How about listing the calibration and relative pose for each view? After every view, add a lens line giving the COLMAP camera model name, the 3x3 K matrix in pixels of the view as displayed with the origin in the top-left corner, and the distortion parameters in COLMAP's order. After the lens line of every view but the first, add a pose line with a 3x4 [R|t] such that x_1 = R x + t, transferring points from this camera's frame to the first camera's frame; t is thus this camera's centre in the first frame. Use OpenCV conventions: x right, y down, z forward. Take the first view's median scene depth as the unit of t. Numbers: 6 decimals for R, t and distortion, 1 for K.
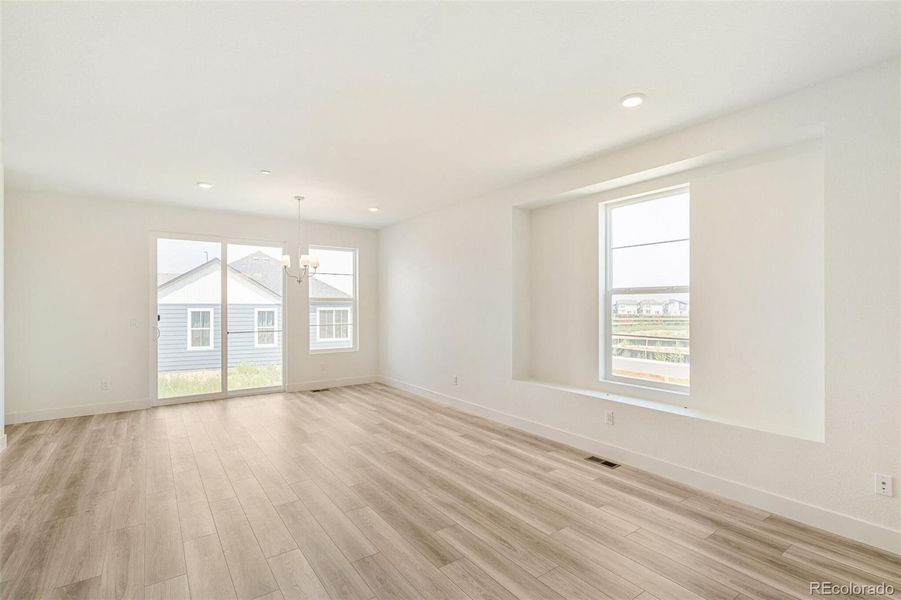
lens RADIAL K [[415.7, 0, 444.6], [0, 415.7, 308.3], [0, 0, 1]] dist [-0.003568, 0.002359]
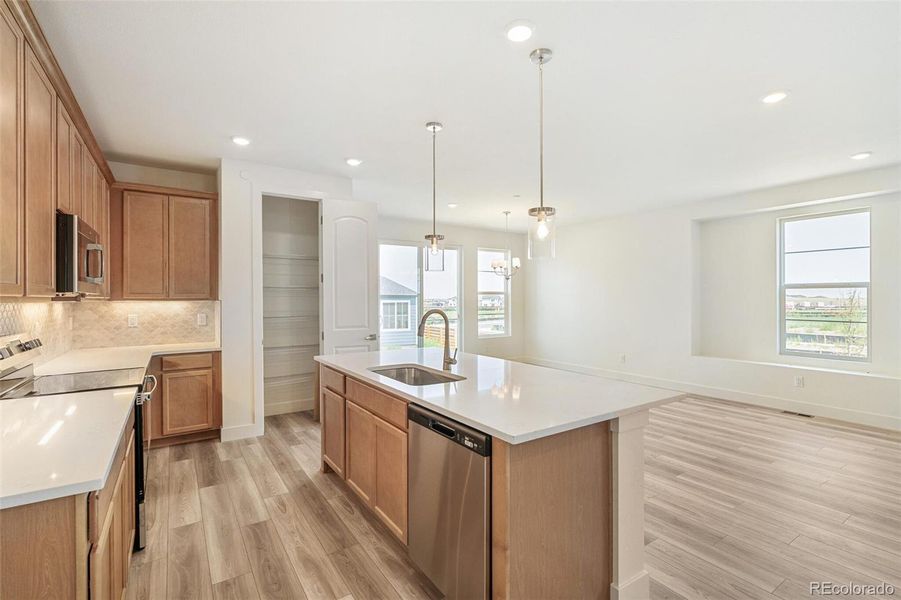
lens RADIAL K [[415.7, 0, 443.3], [0, 415.7, 298.7], [0, 0, 1]] dist [-0.003568, 0.002359]
pose [[0.999521, -0.002200, -0.030868, -0.421369], [0.002056, 0.999987, -0.004697, 0.000765], [0.030878, 0.004632, 0.999512, -0.218232]]
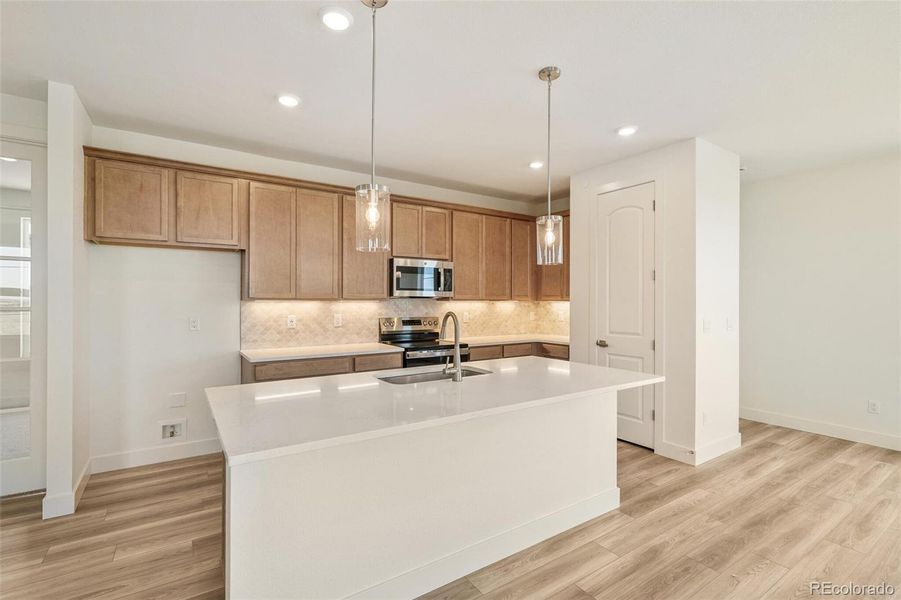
lens RADIAL K [[415.7, 0, 446.4], [0, 415.7, 300.5], [0, 0, 1]] dist [-0.003568, 0.002359]
pose [[-0.034022, 0.002609, -0.999418, -0.043388], [-0.006485, 0.999975, 0.002831, -0.002556], [0.999400, 0.006578, -0.034004, 0.224491]]
